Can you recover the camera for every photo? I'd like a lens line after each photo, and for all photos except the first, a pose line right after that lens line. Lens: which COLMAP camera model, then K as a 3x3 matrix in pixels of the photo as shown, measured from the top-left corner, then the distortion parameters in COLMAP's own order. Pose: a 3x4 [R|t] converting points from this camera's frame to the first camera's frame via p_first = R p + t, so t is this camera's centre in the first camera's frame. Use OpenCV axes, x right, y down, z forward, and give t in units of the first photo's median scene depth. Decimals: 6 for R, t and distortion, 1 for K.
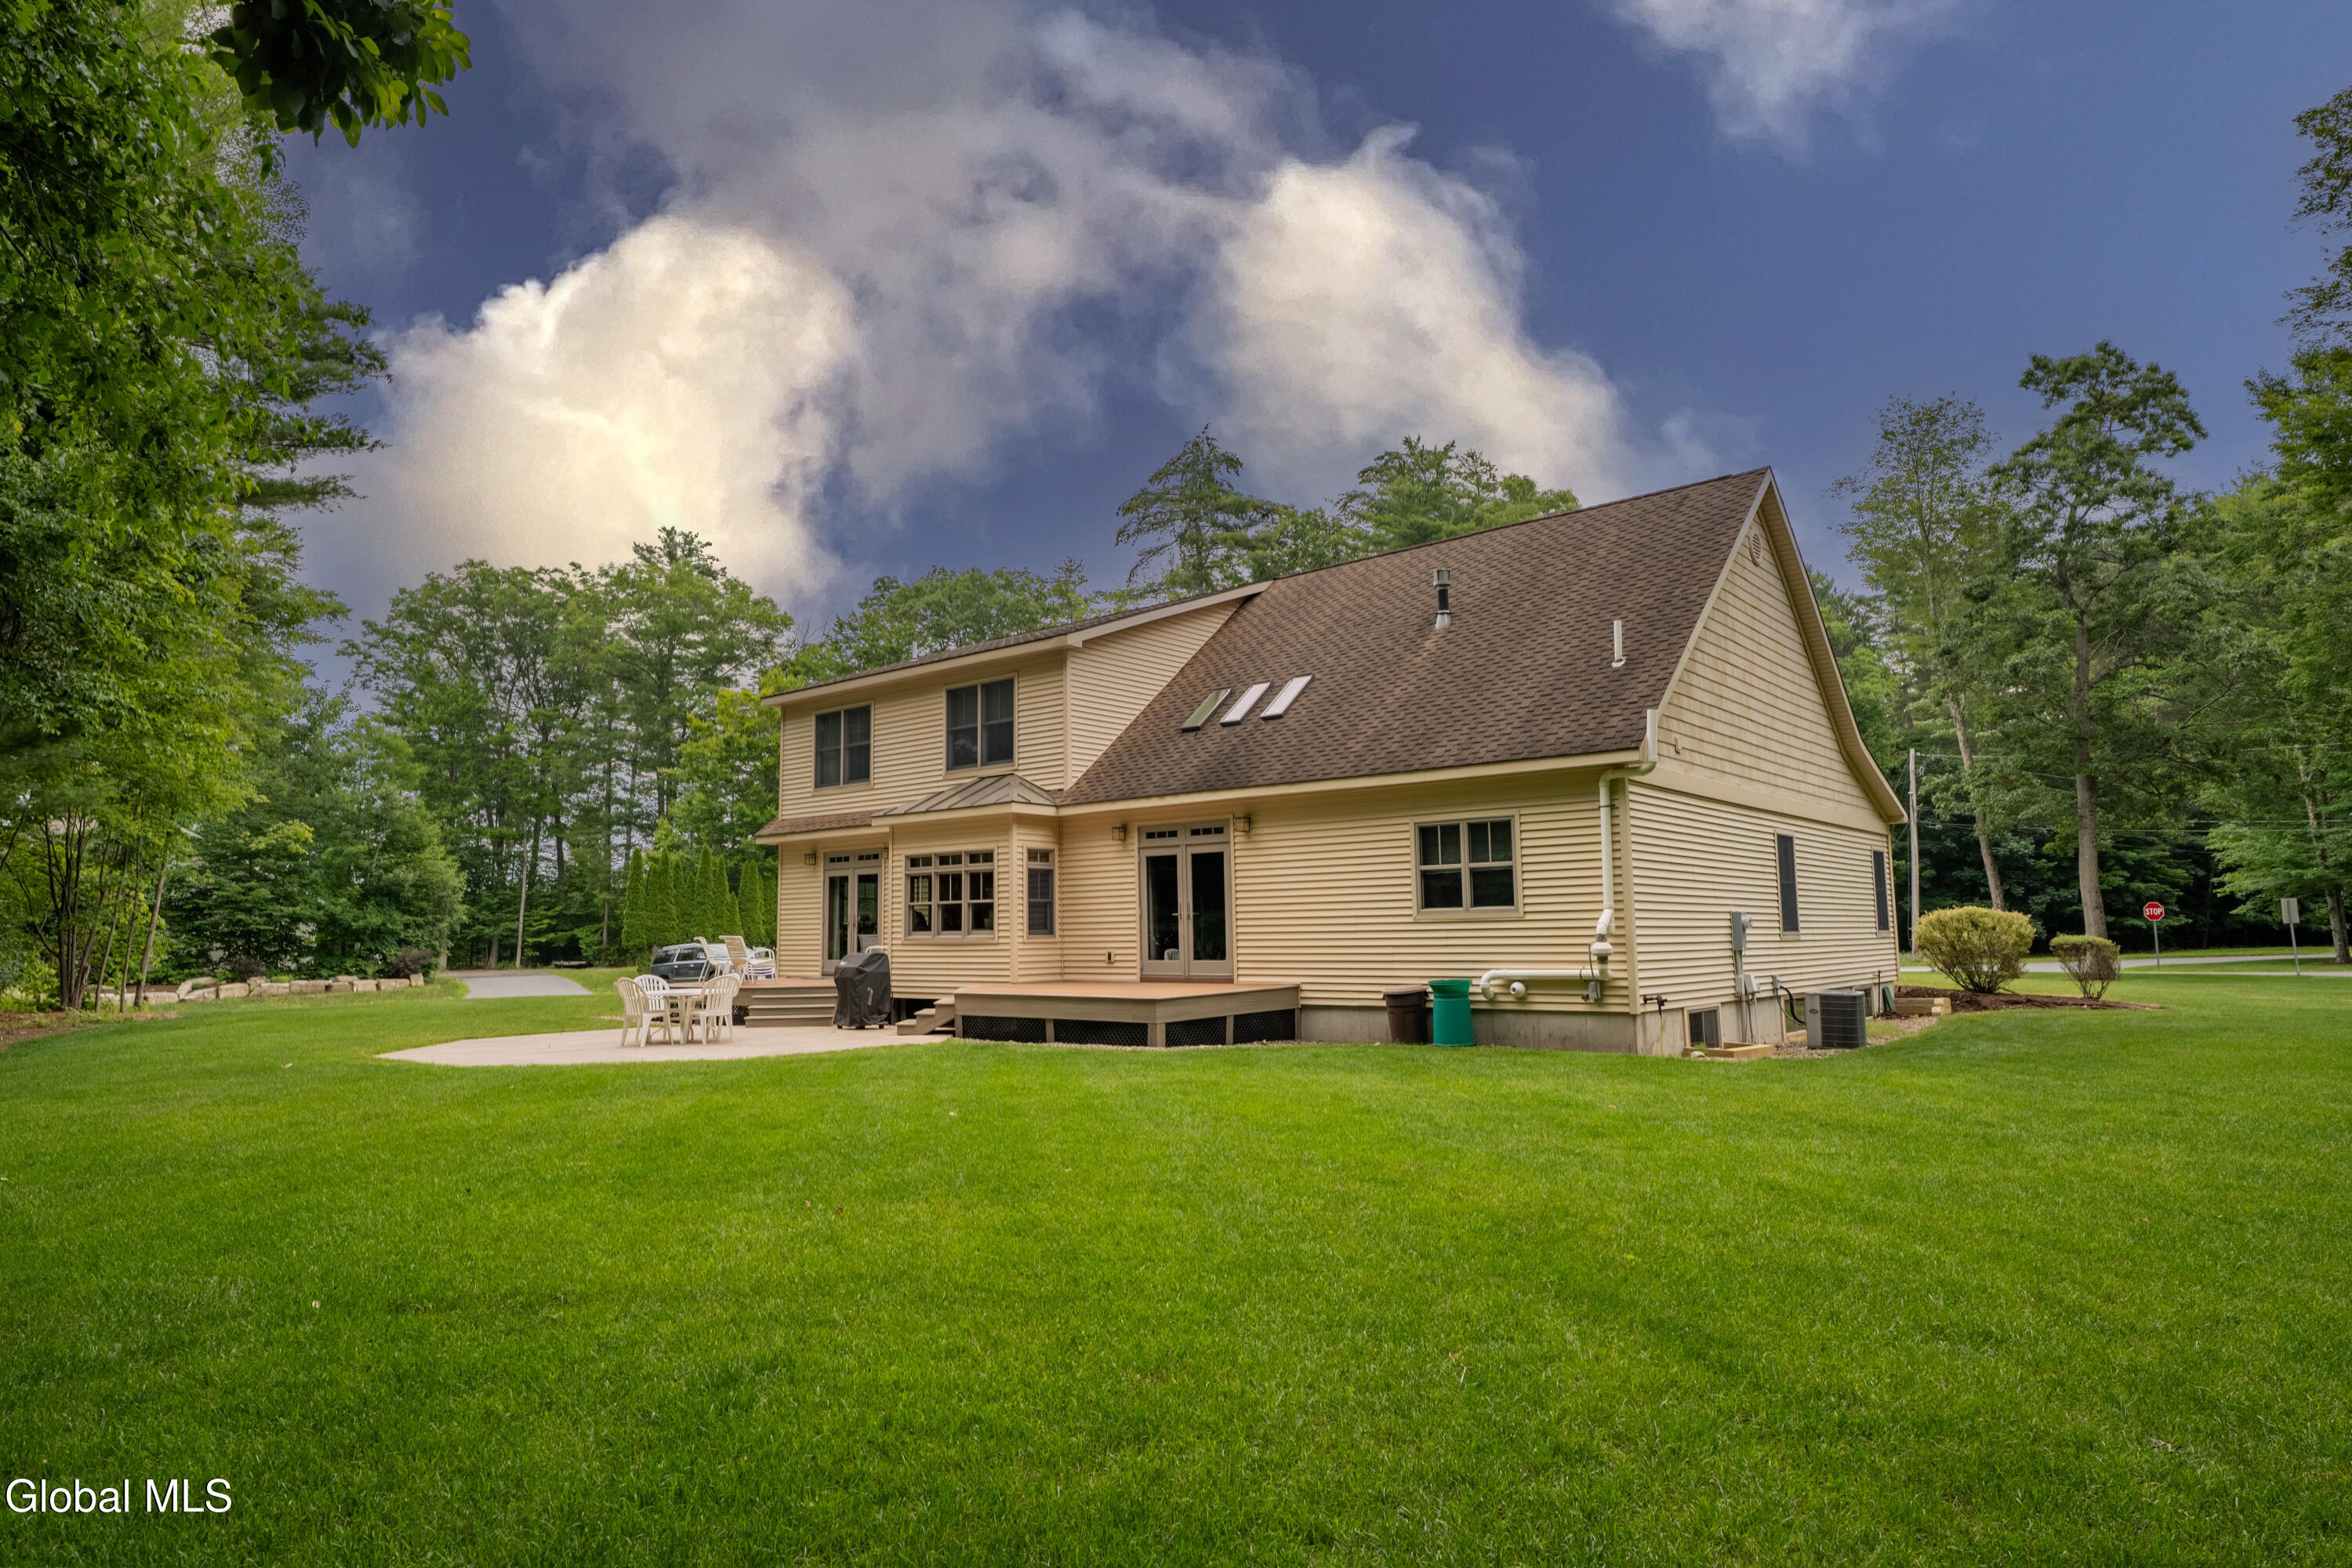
lens RADIAL K [[1327.8, 0, 1171.5], [0, 1327.8, 777.4], [0, 0, 1]] dist [0.026029, 0.001162]
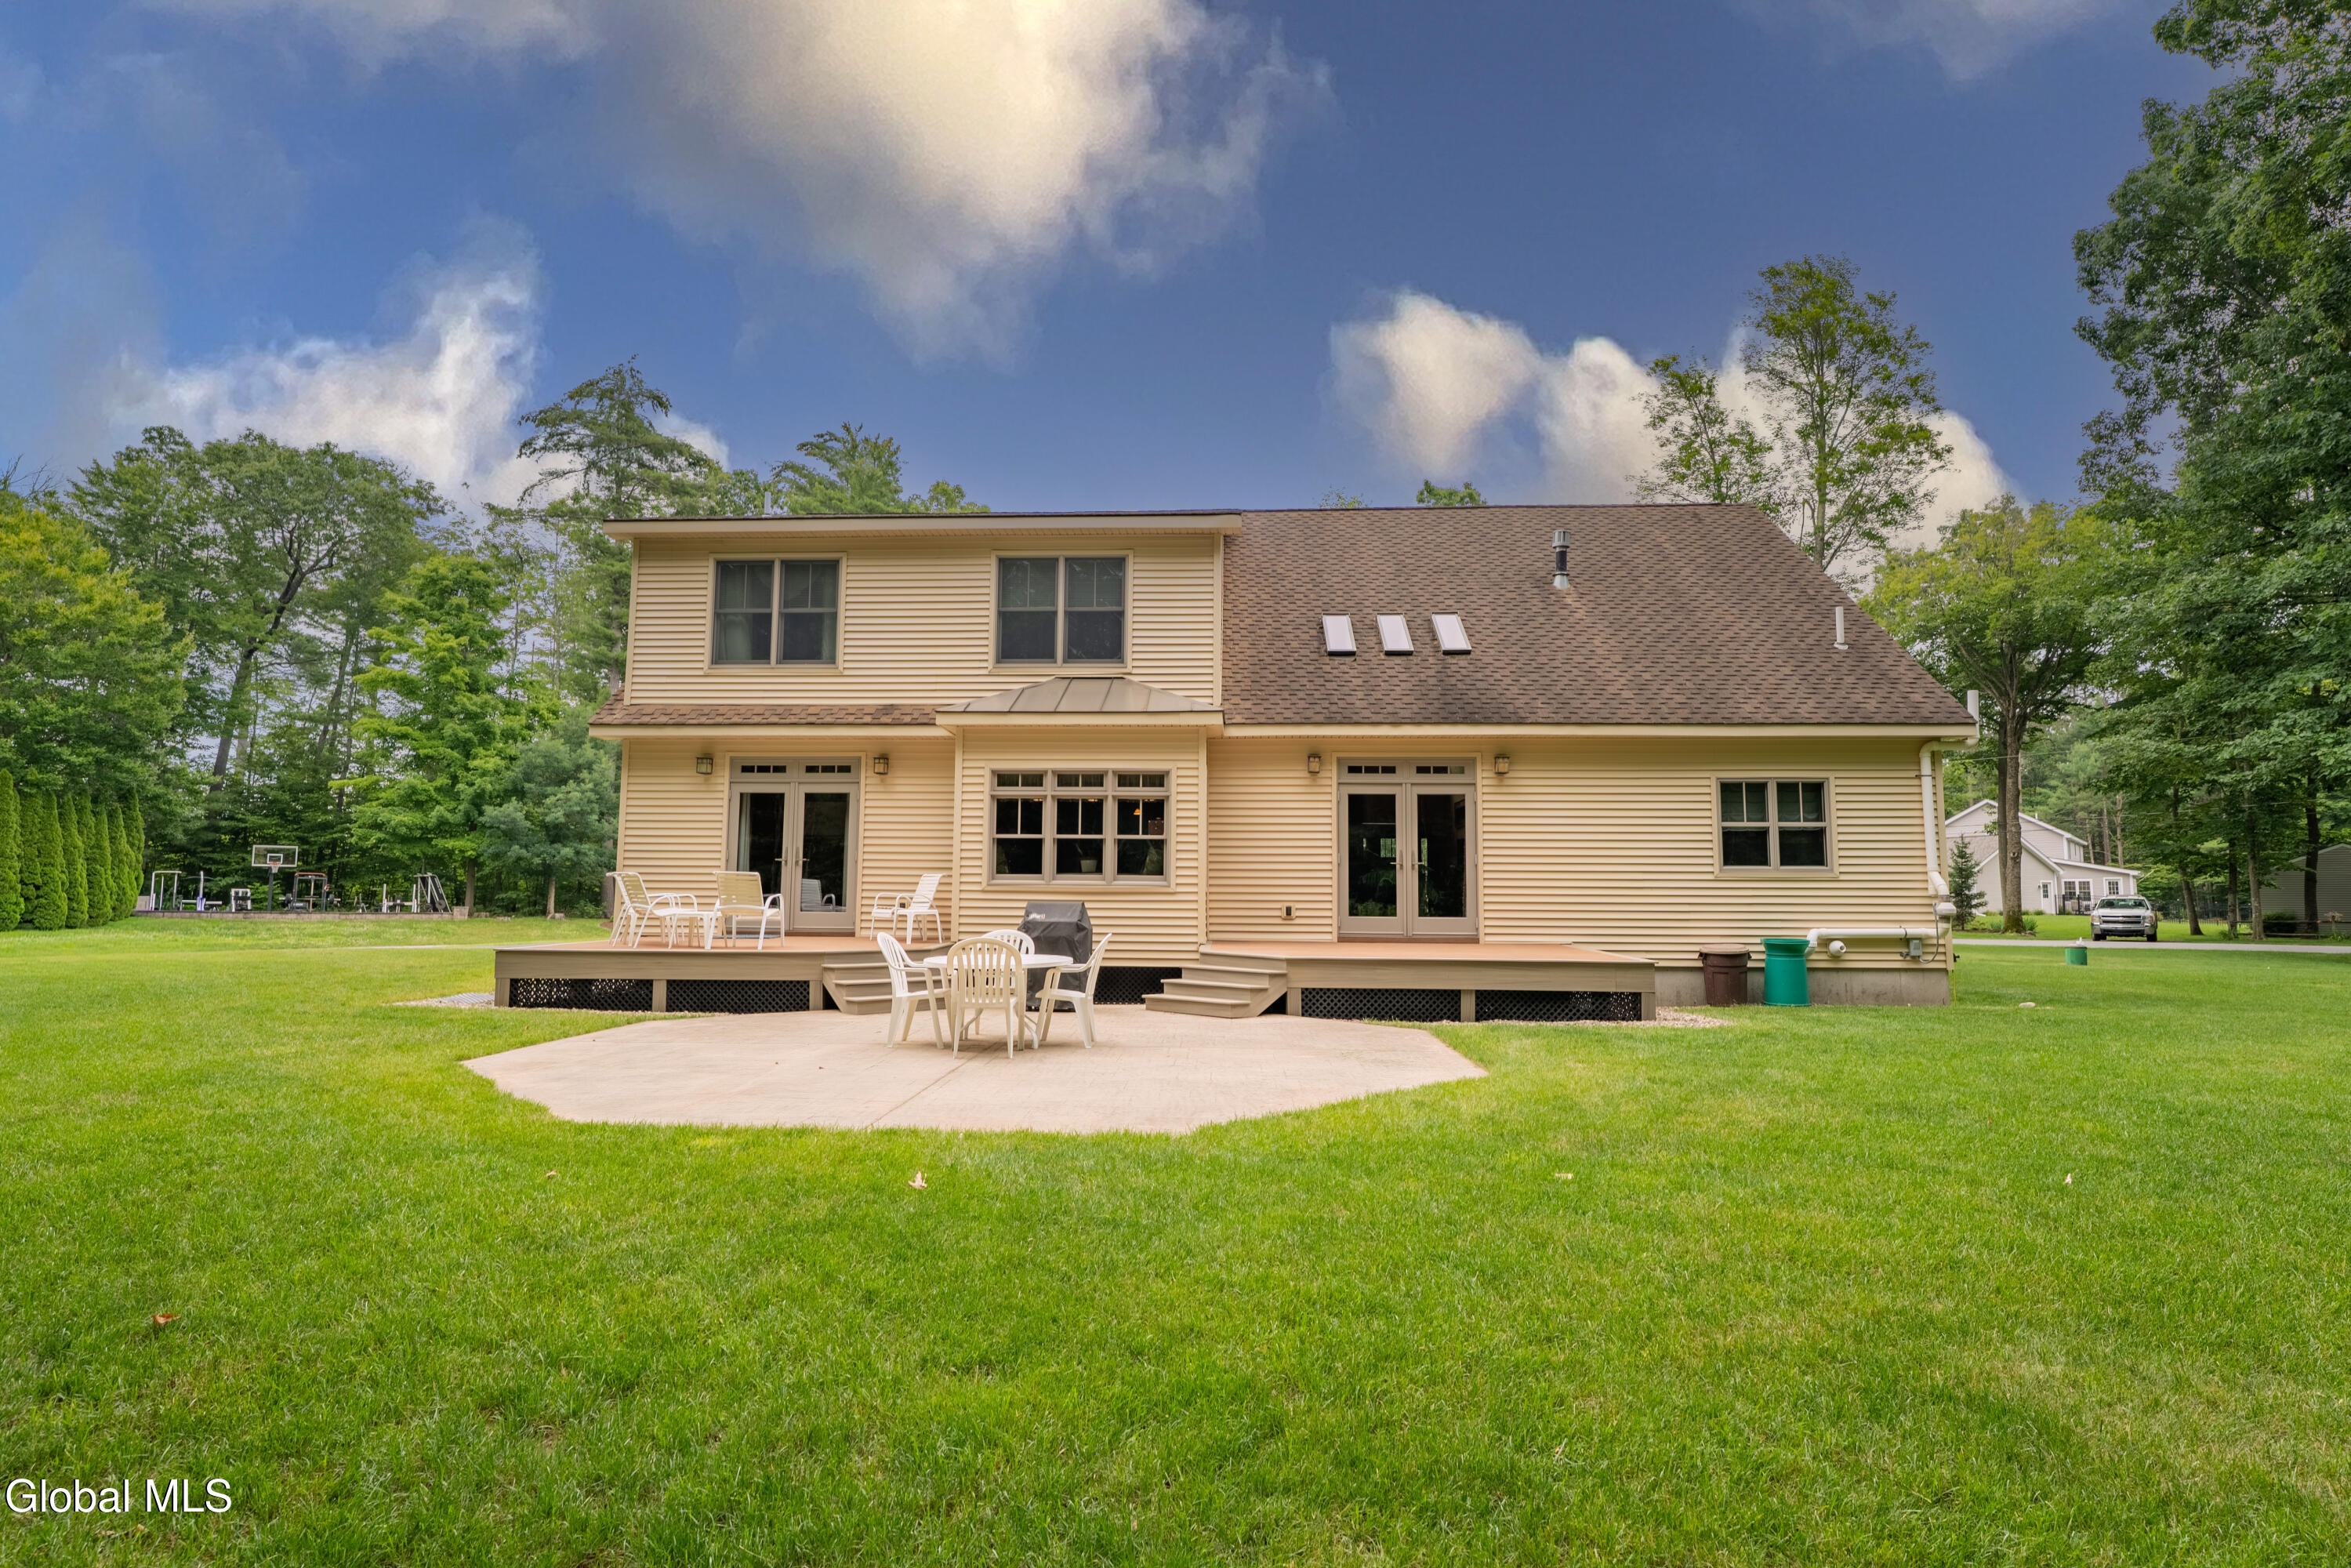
lens RADIAL K [[1137.6, 0, 1188.8], [0, 1137.6, 785.7], [0, 0, 1]] dist [-0.014043, -0.000002]
pose [[0.806372, 0.076327, 0.586462, -0.532440], [-0.088758, 0.996024, -0.007591, 0.069851], [-0.584710, -0.045932, 0.809941, 0.480576]]
